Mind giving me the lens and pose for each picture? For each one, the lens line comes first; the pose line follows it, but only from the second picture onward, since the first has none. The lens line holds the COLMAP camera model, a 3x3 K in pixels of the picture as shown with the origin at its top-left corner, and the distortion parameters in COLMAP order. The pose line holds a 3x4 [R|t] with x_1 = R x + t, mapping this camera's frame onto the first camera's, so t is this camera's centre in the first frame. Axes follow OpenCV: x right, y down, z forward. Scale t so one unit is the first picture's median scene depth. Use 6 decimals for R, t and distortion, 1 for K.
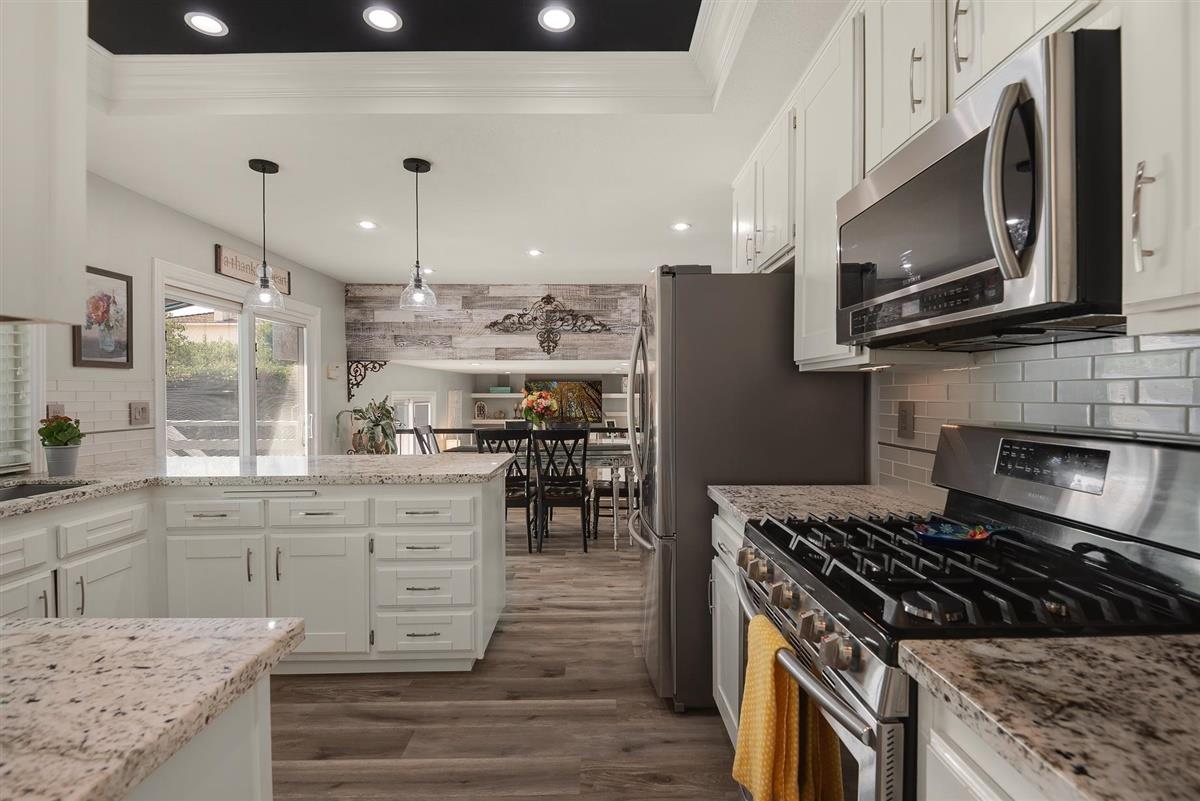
lens RADIAL K [[552.0, 0, 613.2], [0, 552.0, 395.4], [0, 0, 1]] dist [0.002727, -0.000253]
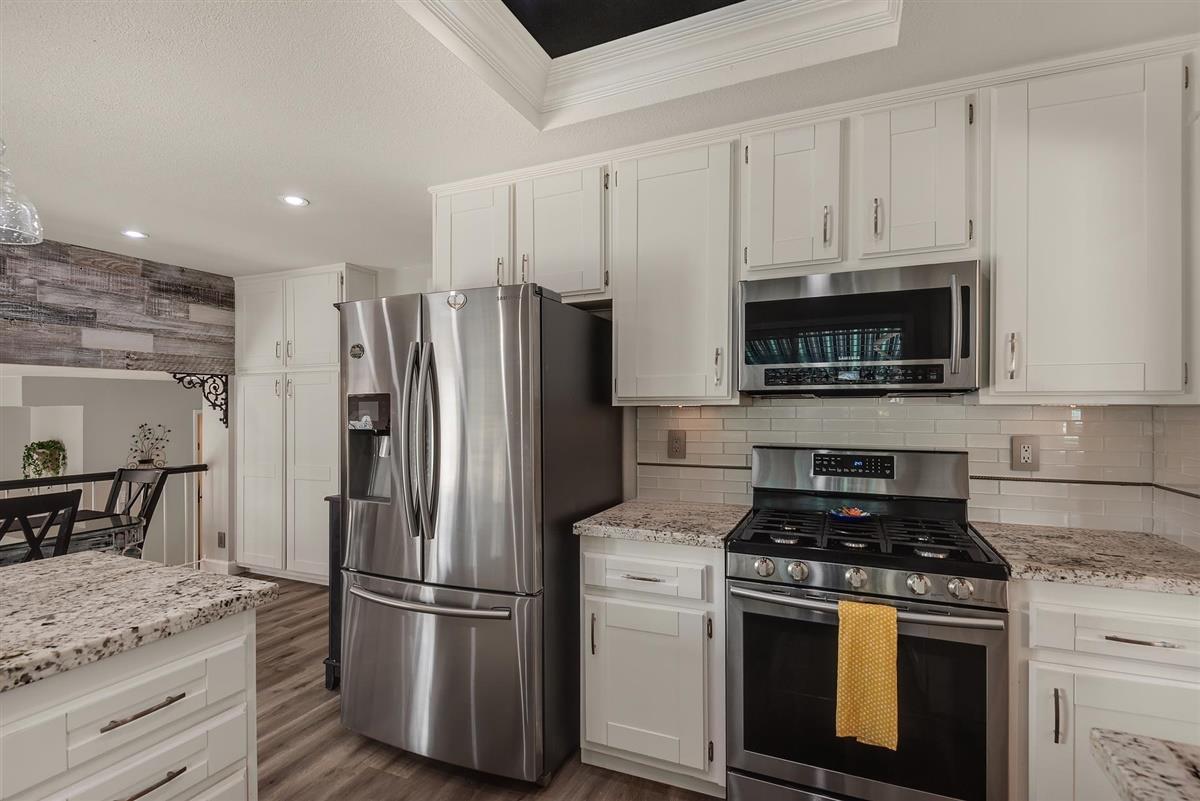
lens RADIAL K [[557.8, 0, 608.3], [0, 557.8, 409.3], [0, 0, 1]] dist [0.002162, -0.008049]
pose [[0.423672, 0.001974, 0.905813, -0.251117], [0.005084, 0.999977, -0.004558, -0.011833], [-0.905801, 0.006536, 0.423652, 0.198191]]
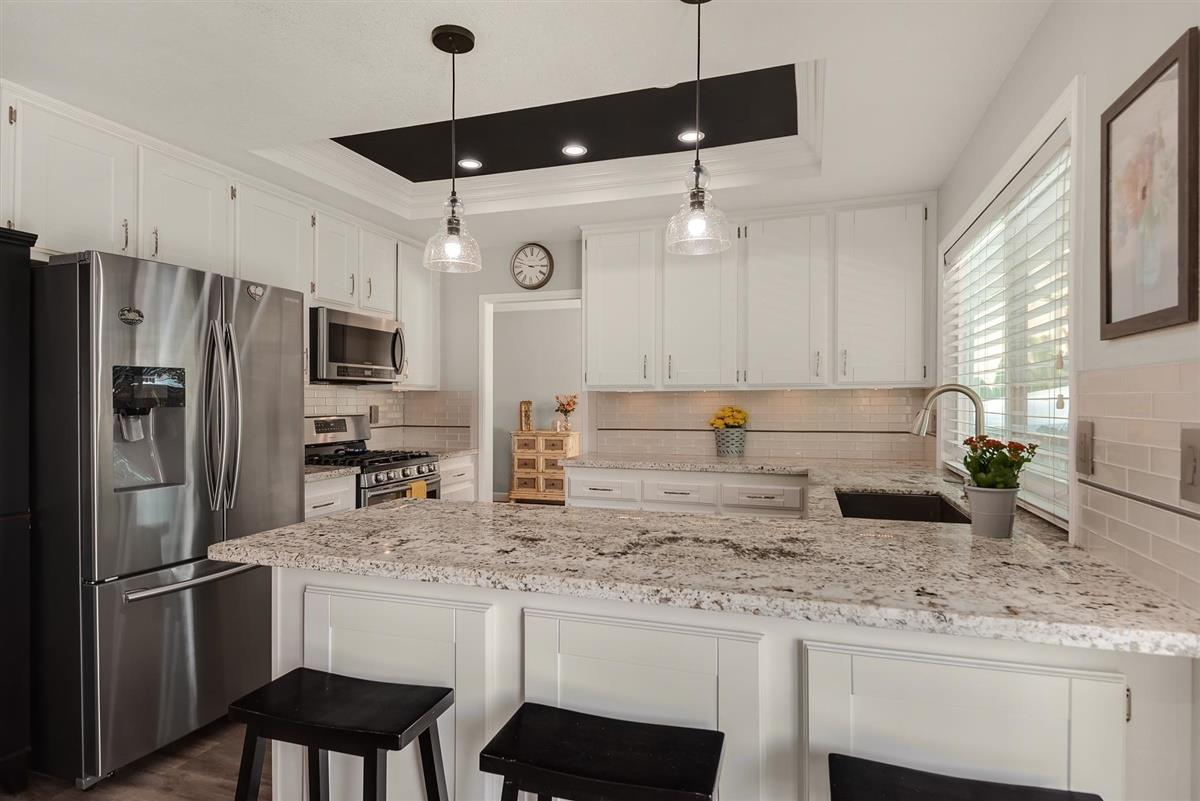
lens RADIAL K [[647.2, 0, 584.8], [0, 647.2, 398.6], [0, 0, 1]] dist [-0.001185, -0.001319]
pose [[-0.932799, 0.007470, 0.360319, -0.363476], [0.008908, 0.999958, 0.002330, -0.004187], [-0.360287, 0.005383, -0.932826, 0.784521]]
